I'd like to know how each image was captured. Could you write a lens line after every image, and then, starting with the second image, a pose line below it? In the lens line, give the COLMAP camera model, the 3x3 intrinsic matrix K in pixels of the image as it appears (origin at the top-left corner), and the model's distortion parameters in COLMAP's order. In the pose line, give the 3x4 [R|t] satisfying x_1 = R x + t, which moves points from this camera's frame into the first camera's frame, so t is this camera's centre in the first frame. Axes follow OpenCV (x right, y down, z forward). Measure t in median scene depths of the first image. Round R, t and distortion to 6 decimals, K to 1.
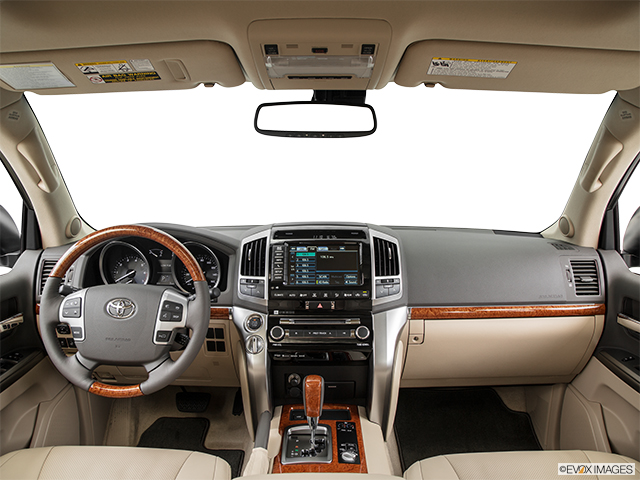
lens RADIAL K [[488.9, 0, 320.0], [0, 488.9, 240.0], [0, 0, 1]] dist [-0.119458, 0.059841]
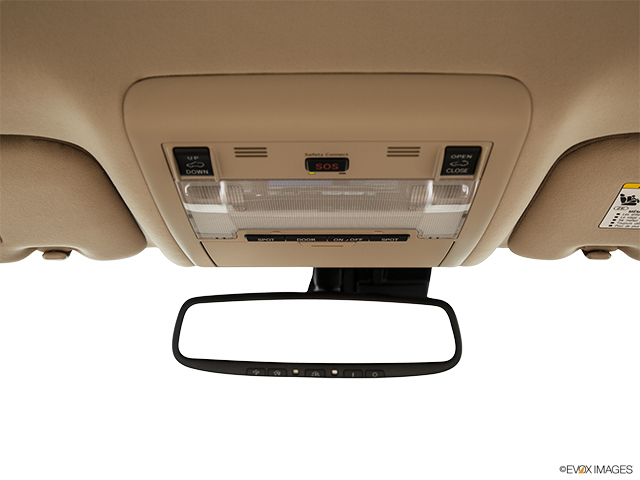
lens RADIAL K [[747.6, 0, 320.0], [0, 747.6, 240.0], [0, 0, 1]] dist [0.018438, 0.057038]
pose [[0.999958, 0.001296, -0.009018, -0.000467], [-0.004141, 0.946336, -0.323159, -0.099512], [0.008116, 0.323183, 0.946302, 0.304974]]
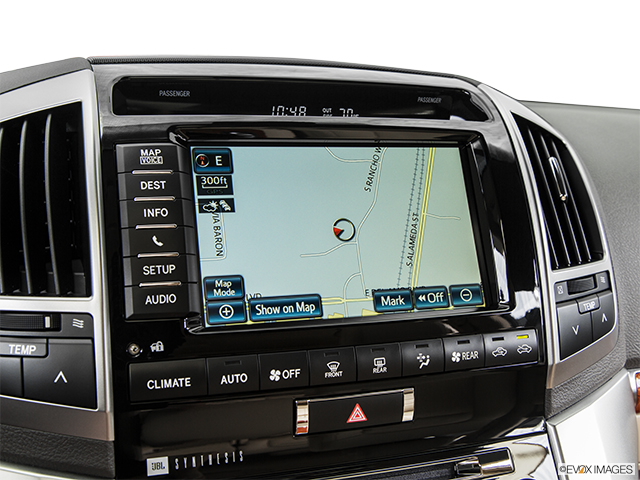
lens RADIAL K [[747.6, 0, 320.0], [0, 747.6, 240.0], [0, 0, 1]] dist [0.018438, 0.057038]
pose [[0.944714, -0.033940, 0.326135, -0.123942], [-0.005029, 0.993012, 0.117908, 0.014520], [-0.327858, -0.113030, 0.937941, 0.679792]]
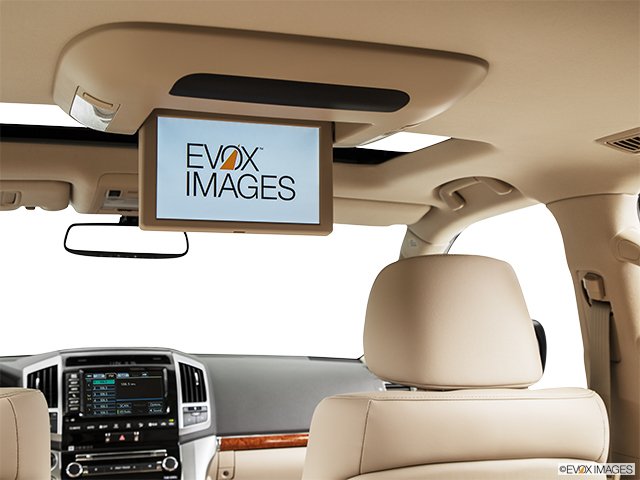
lens RADIAL K [[931.4, 0, 320.0], [0, 931.4, 240.0], [0, 0, 1]] dist [0.001567, 0.660043]
pose [[0.947020, 0.028319, 0.319923, -0.216955], [0.028079, 0.984991, -0.170307, 0.078263], [-0.319944, 0.170267, 0.932011, -0.800828]]
